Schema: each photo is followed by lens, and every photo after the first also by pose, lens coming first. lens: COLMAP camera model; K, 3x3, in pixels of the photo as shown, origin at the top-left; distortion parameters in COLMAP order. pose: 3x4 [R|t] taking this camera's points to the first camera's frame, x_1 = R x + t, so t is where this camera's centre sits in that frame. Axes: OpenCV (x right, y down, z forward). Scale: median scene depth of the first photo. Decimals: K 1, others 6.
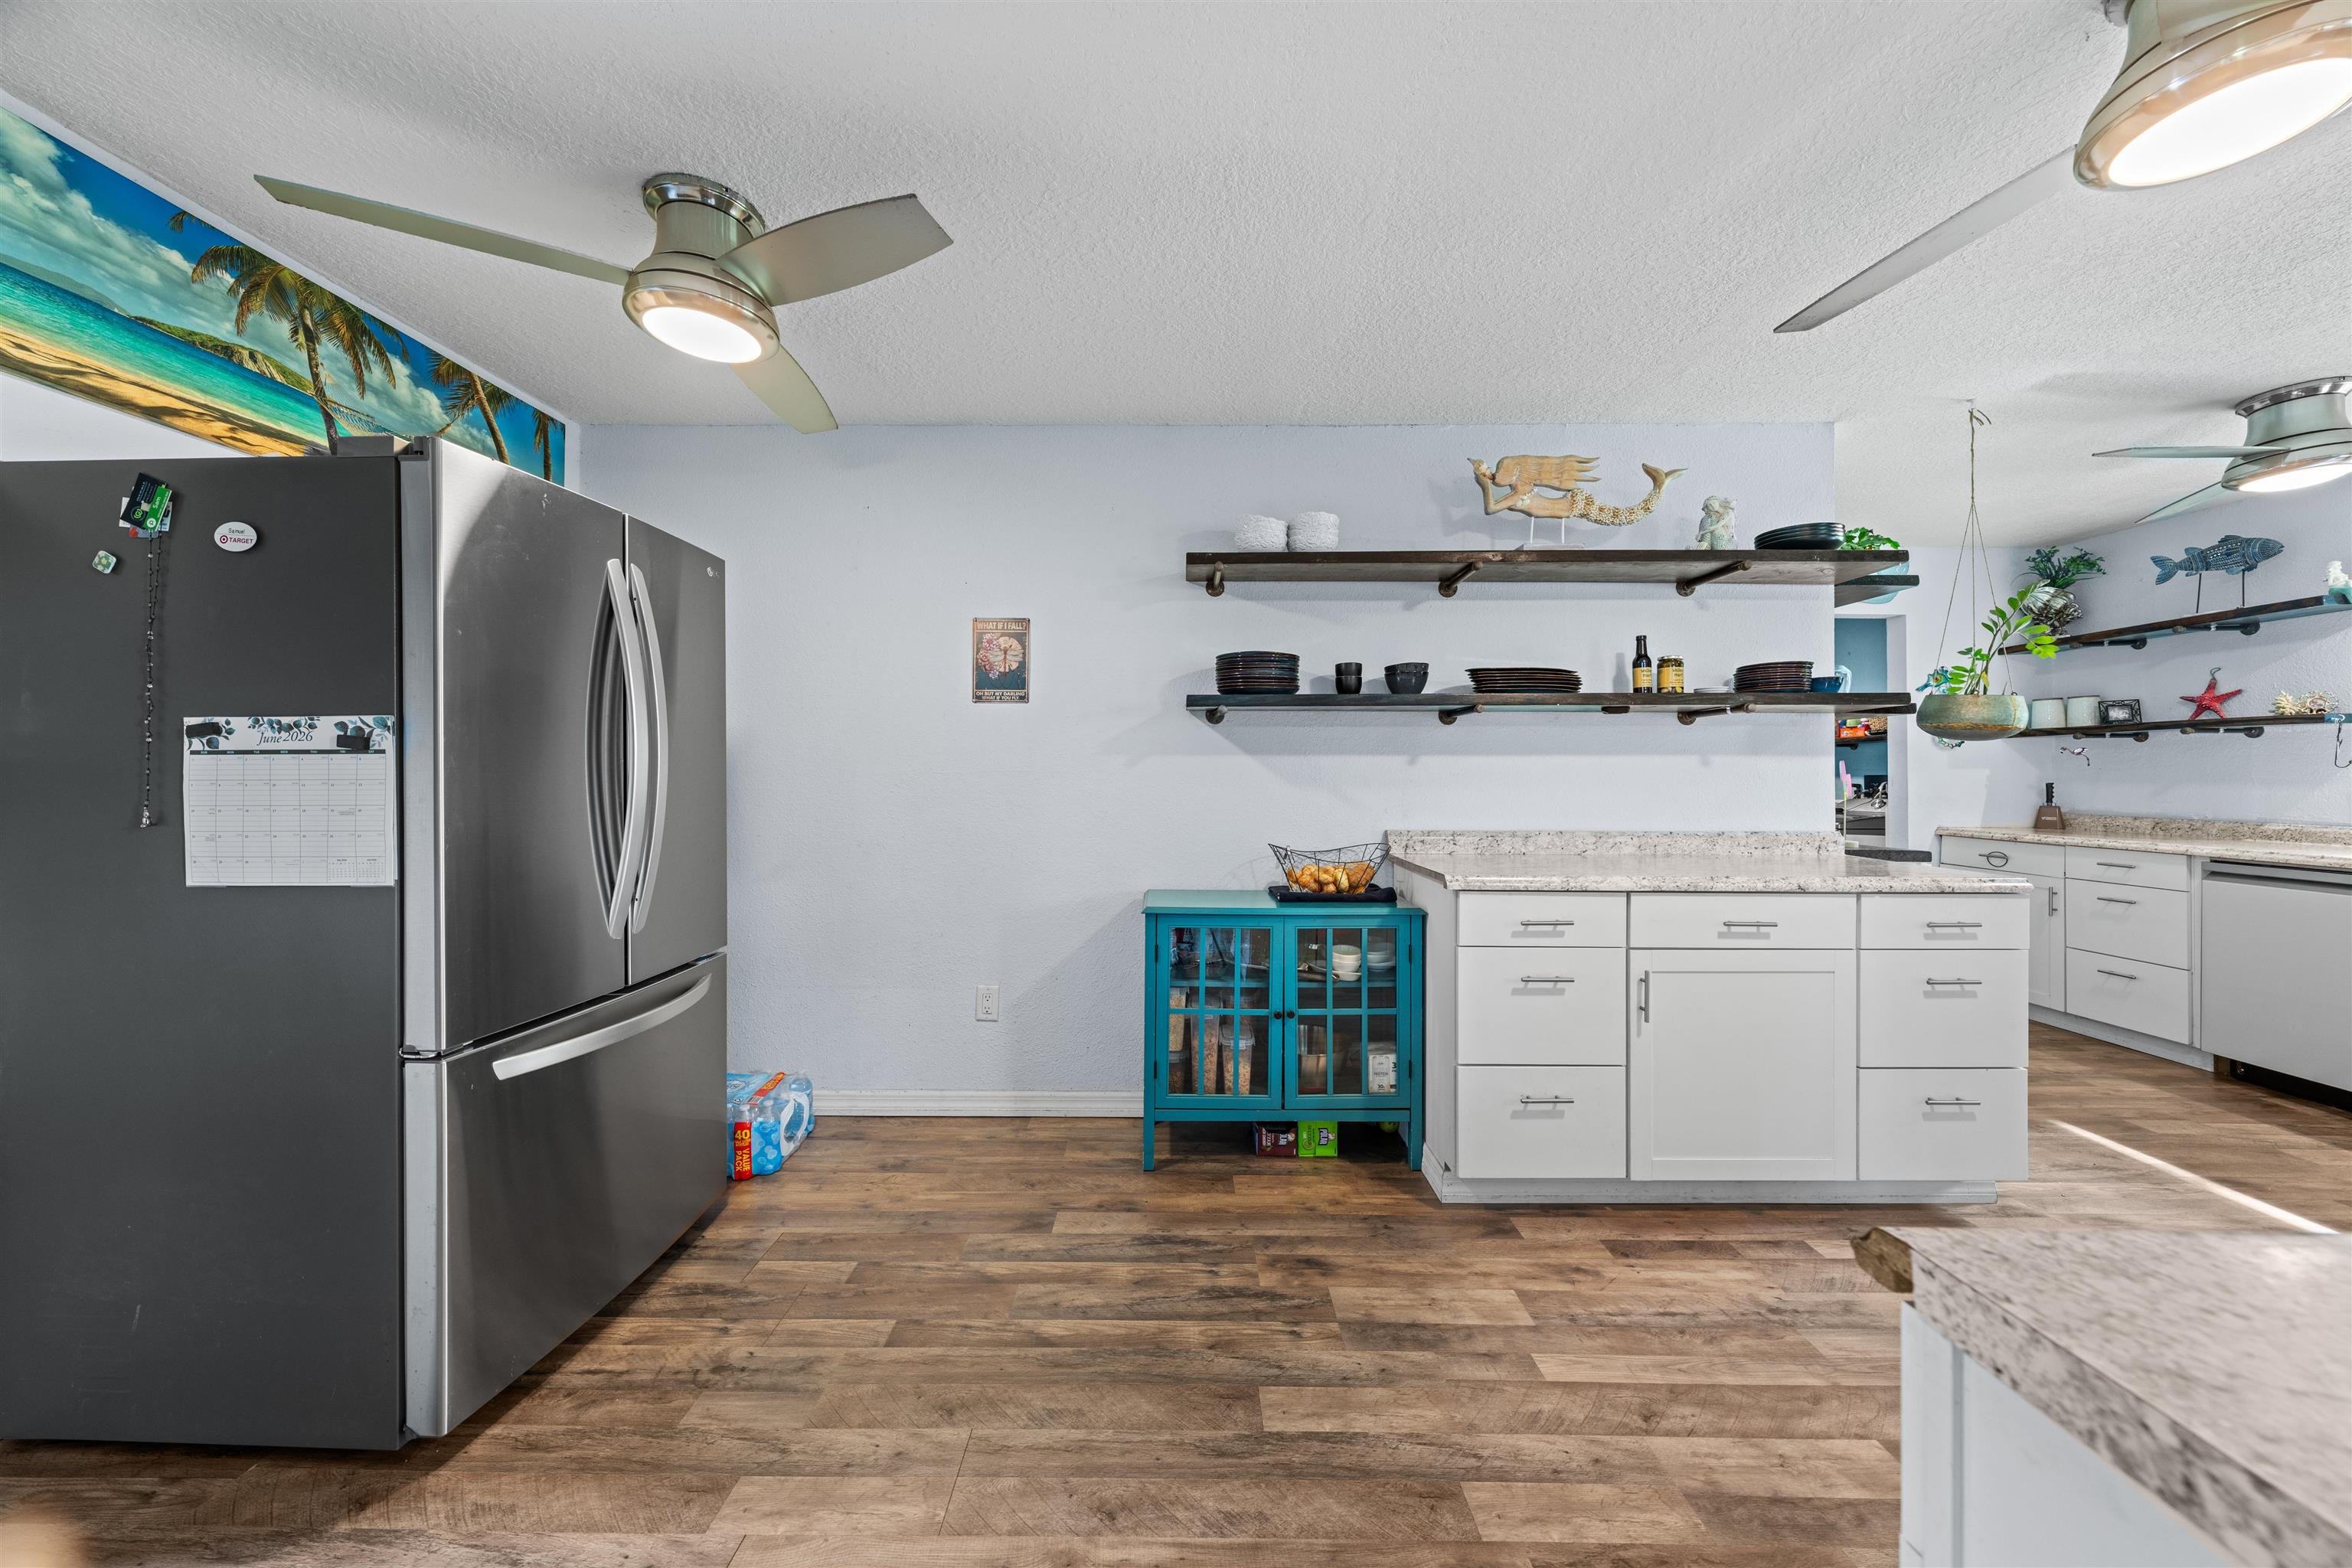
lens RADIAL K [[803.3, 0, 1175.8], [0, 803.3, 779.7], [0, 0, 1]] dist [-0.000326, 0.000202]
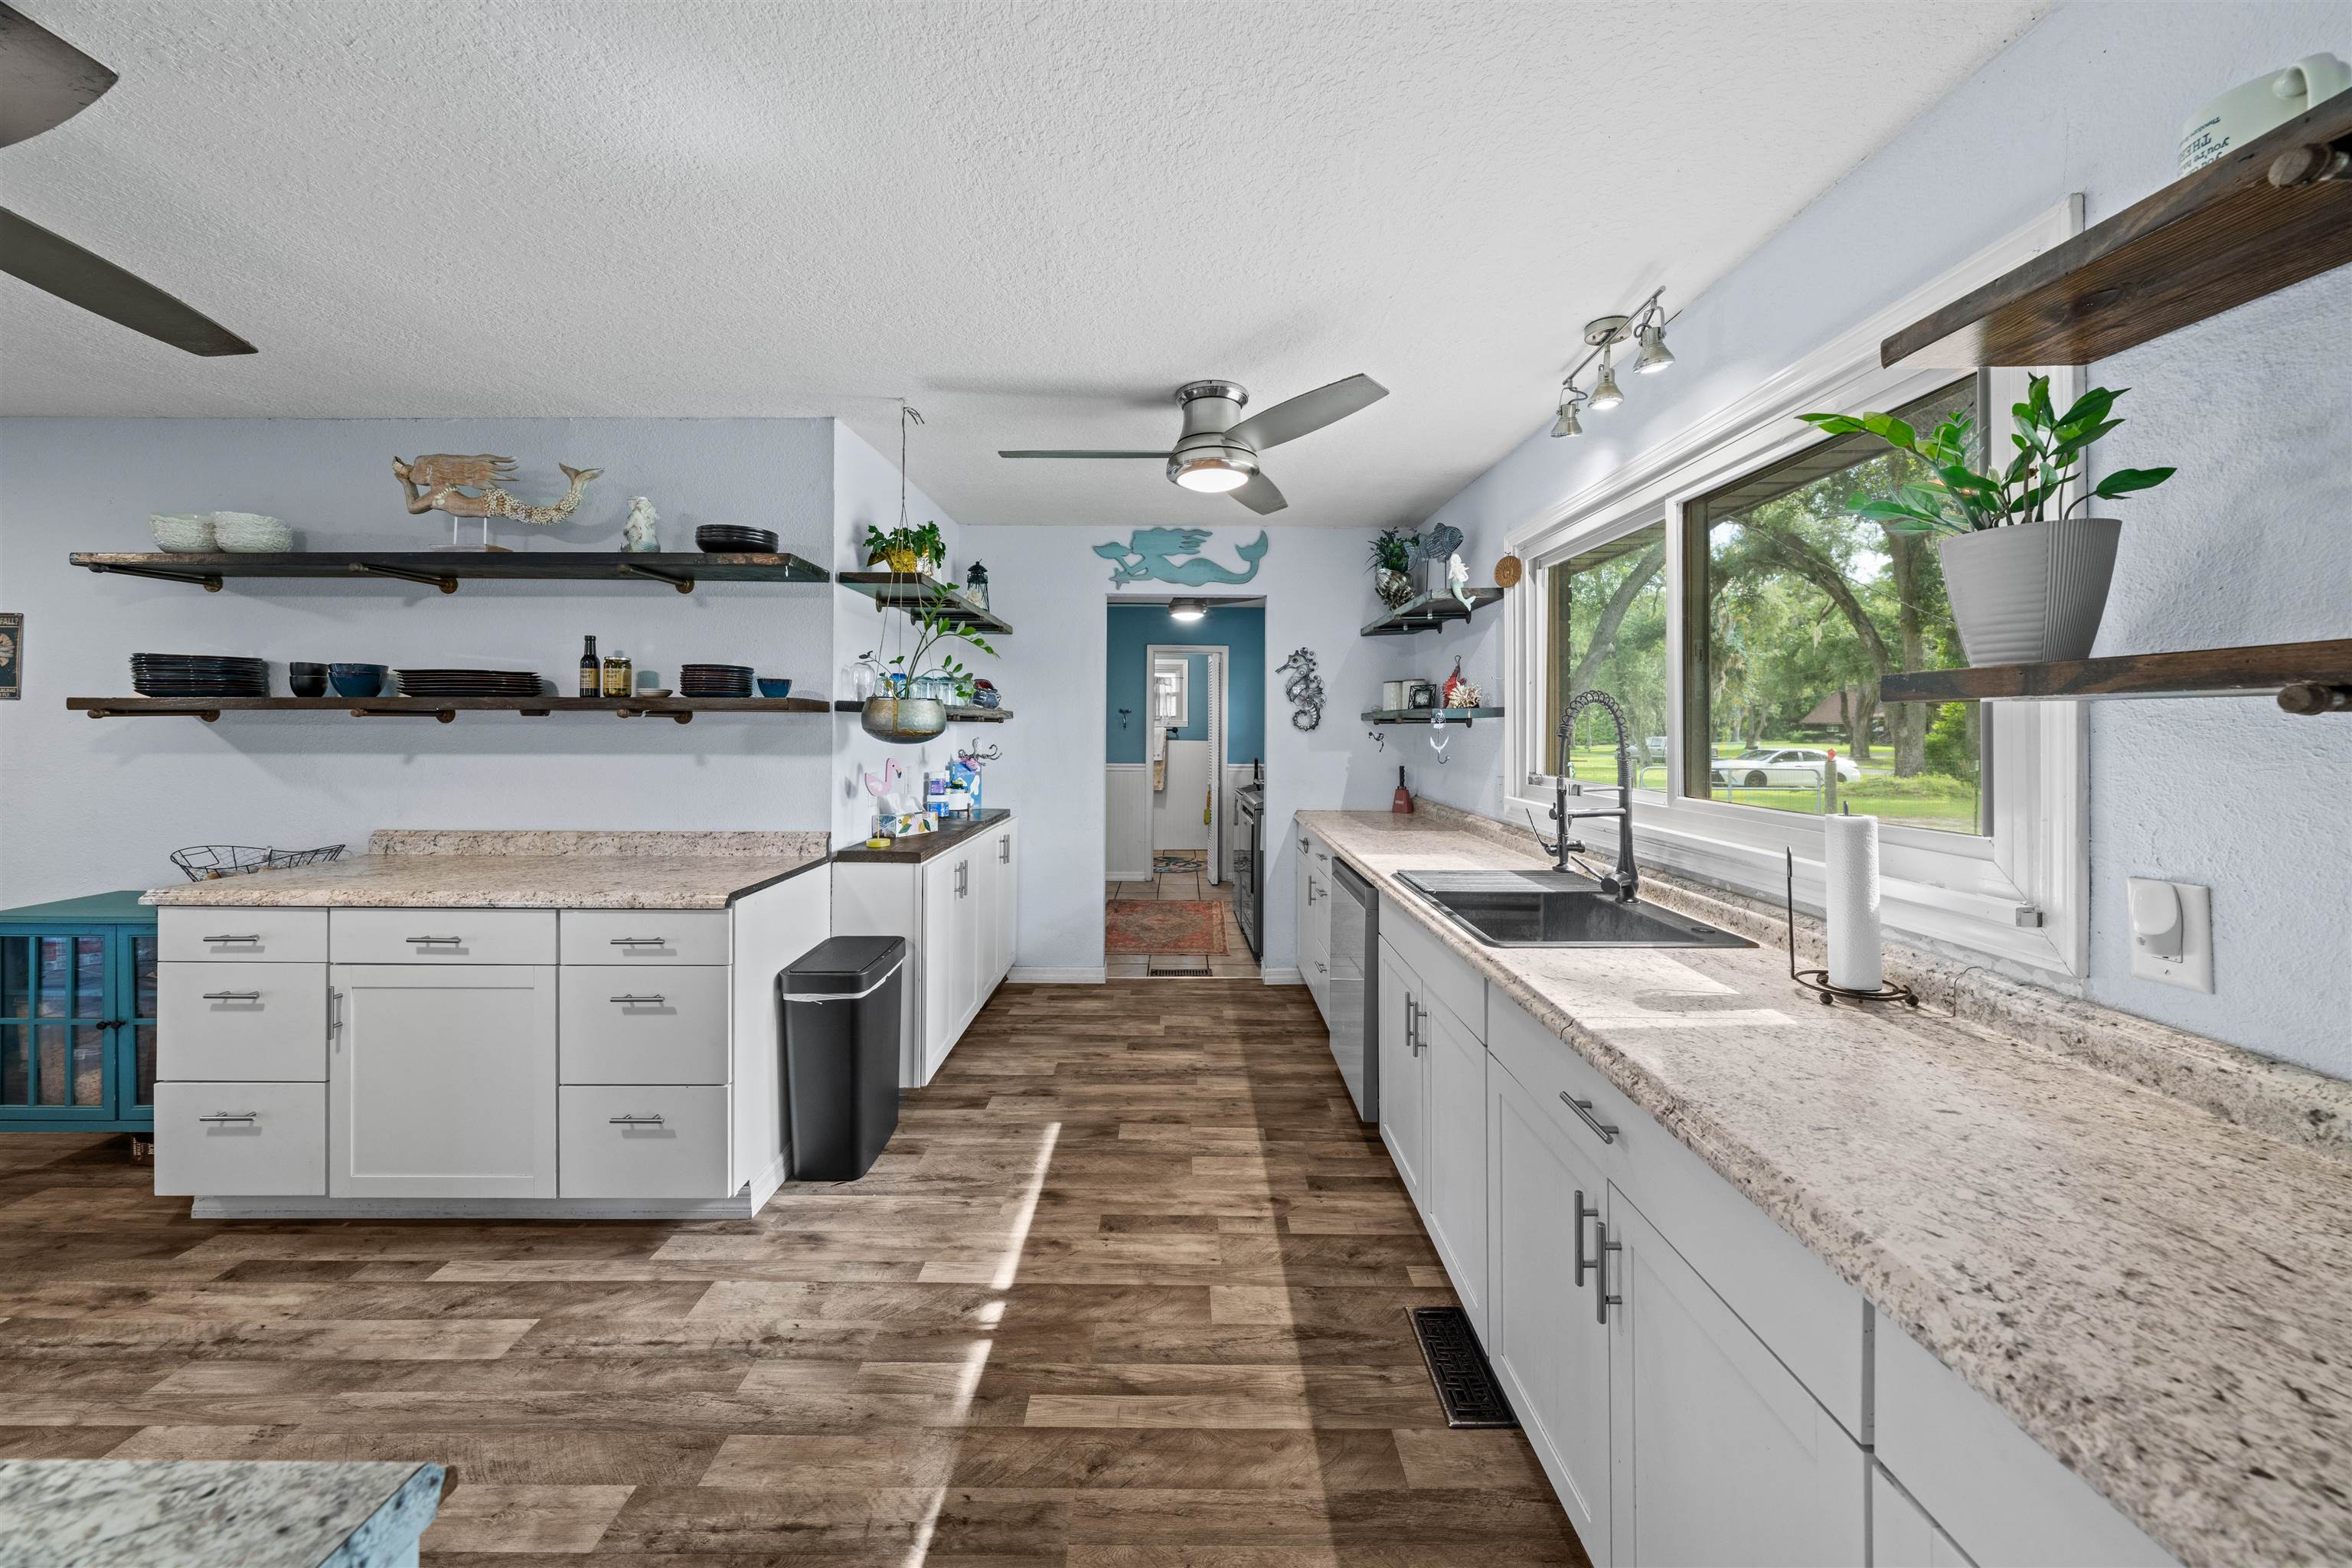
lens RADIAL K [[816.4, 0, 1174.0], [0, 816.4, 735.8], [0, 0, 1]] dist [0.000024, 0.000215]
pose [[0.999997, 0.001625, 0.001766, 1.320934], [-0.001637, 0.999976, 0.006684, -0.065226], [-0.001755, -0.006687, 0.999976, -0.003981]]
